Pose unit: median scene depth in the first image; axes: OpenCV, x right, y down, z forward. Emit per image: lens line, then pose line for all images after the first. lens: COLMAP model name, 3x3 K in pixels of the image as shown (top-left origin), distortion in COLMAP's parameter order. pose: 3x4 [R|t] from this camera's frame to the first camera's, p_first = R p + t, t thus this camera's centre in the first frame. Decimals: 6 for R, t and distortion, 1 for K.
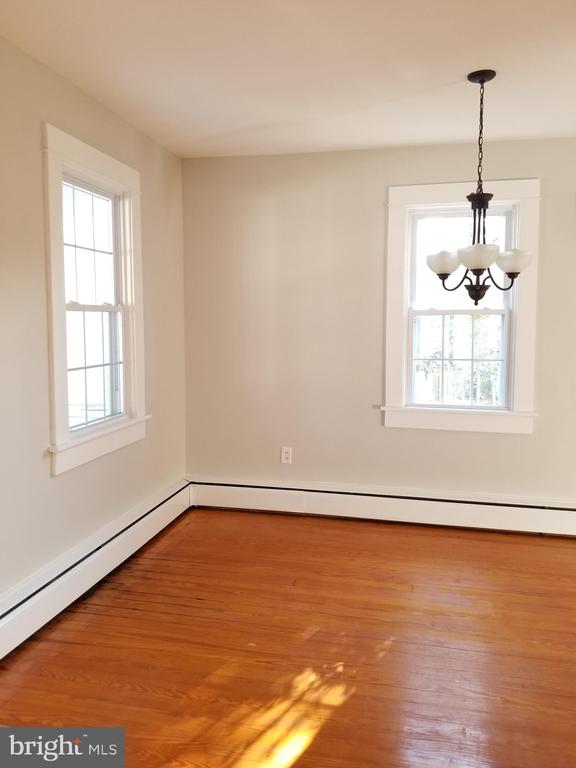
lens RADIAL K [[602.5, 0, 299.4], [0, 602.5, 368.4], [0, 0, 1]] dist [0.062926, -0.098929]
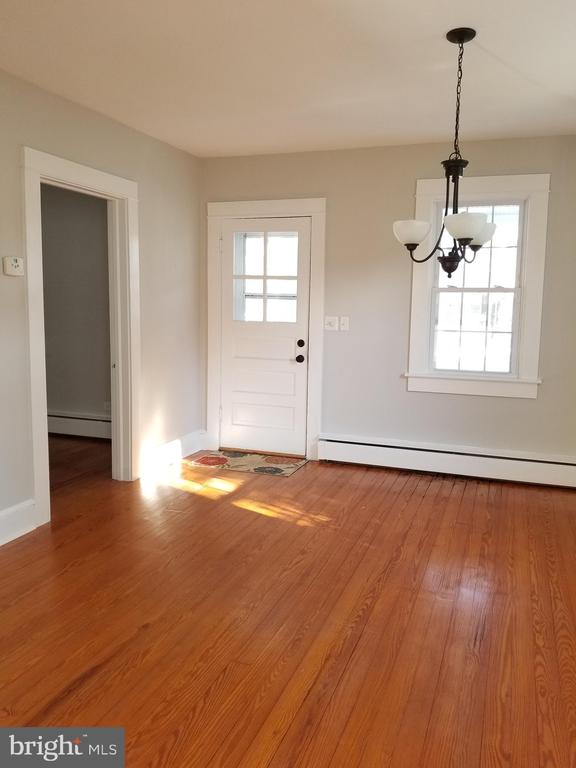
lens RADIAL K [[602.5, 0, 299.4], [0, 602.5, 368.4], [0, 0, 1]] dist [0.062926, -0.098929]
pose [[-0.124231, 0.103155, -0.986877, 1.303370], [-0.094927, 0.988784, 0.115304, -0.050328], [0.987702, 0.108006, -0.113046, 0.900248]]
